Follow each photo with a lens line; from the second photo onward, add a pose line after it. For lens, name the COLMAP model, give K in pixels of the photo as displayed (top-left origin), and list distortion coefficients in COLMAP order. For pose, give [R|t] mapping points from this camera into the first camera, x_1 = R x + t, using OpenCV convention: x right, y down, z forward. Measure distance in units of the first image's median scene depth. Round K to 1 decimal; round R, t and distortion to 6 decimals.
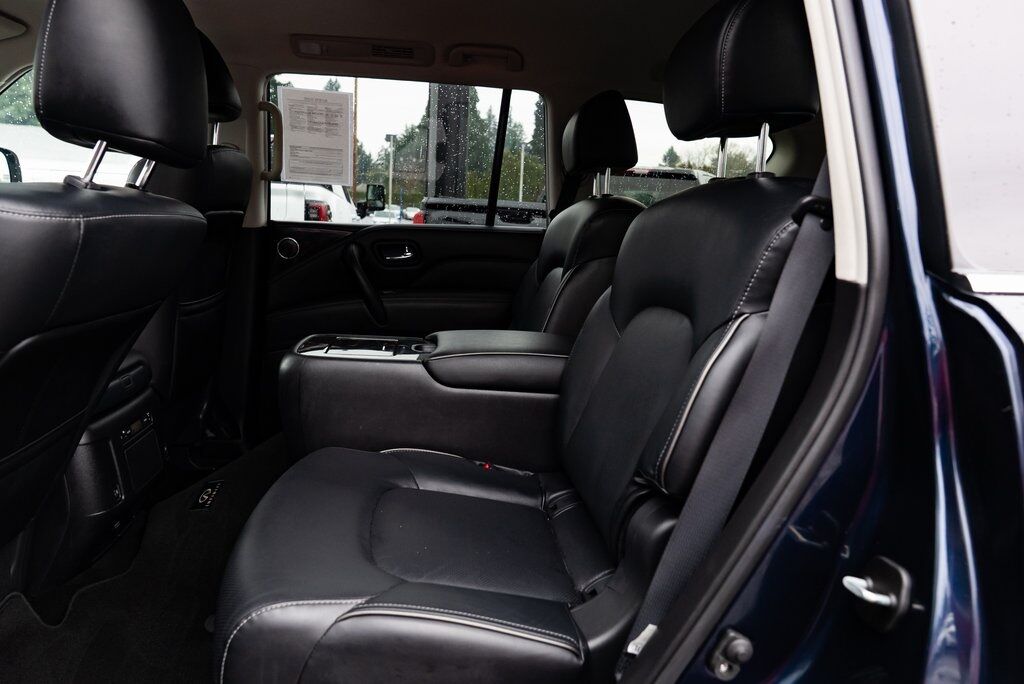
lens RADIAL K [[695.4, 0, 512.0], [0, 695.4, 342.0], [0, 0, 1]] dist [-0.032332, 0.017728]
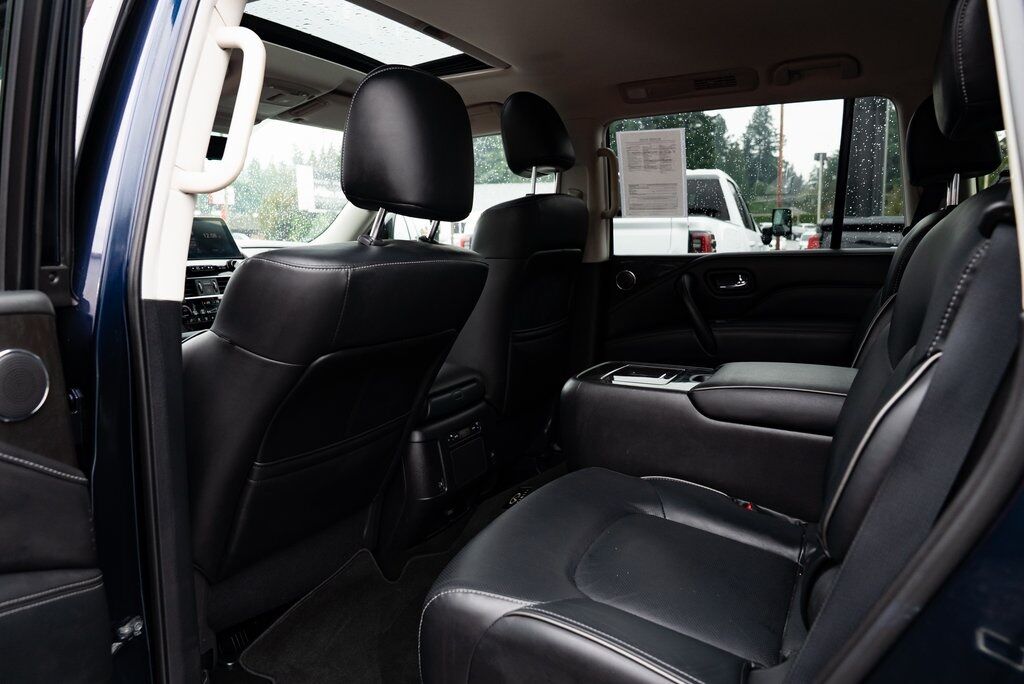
lens RADIAL K [[695.4, 0, 512.0], [0, 695.4, 342.0], [0, 0, 1]] dist [-0.032332, 0.017728]
pose [[0.828972, 0.017262, -0.559023, 0.152839], [-0.039785, 0.998811, -0.028156, -0.003743], [0.557873, 0.045581, 0.828674, 0.022180]]
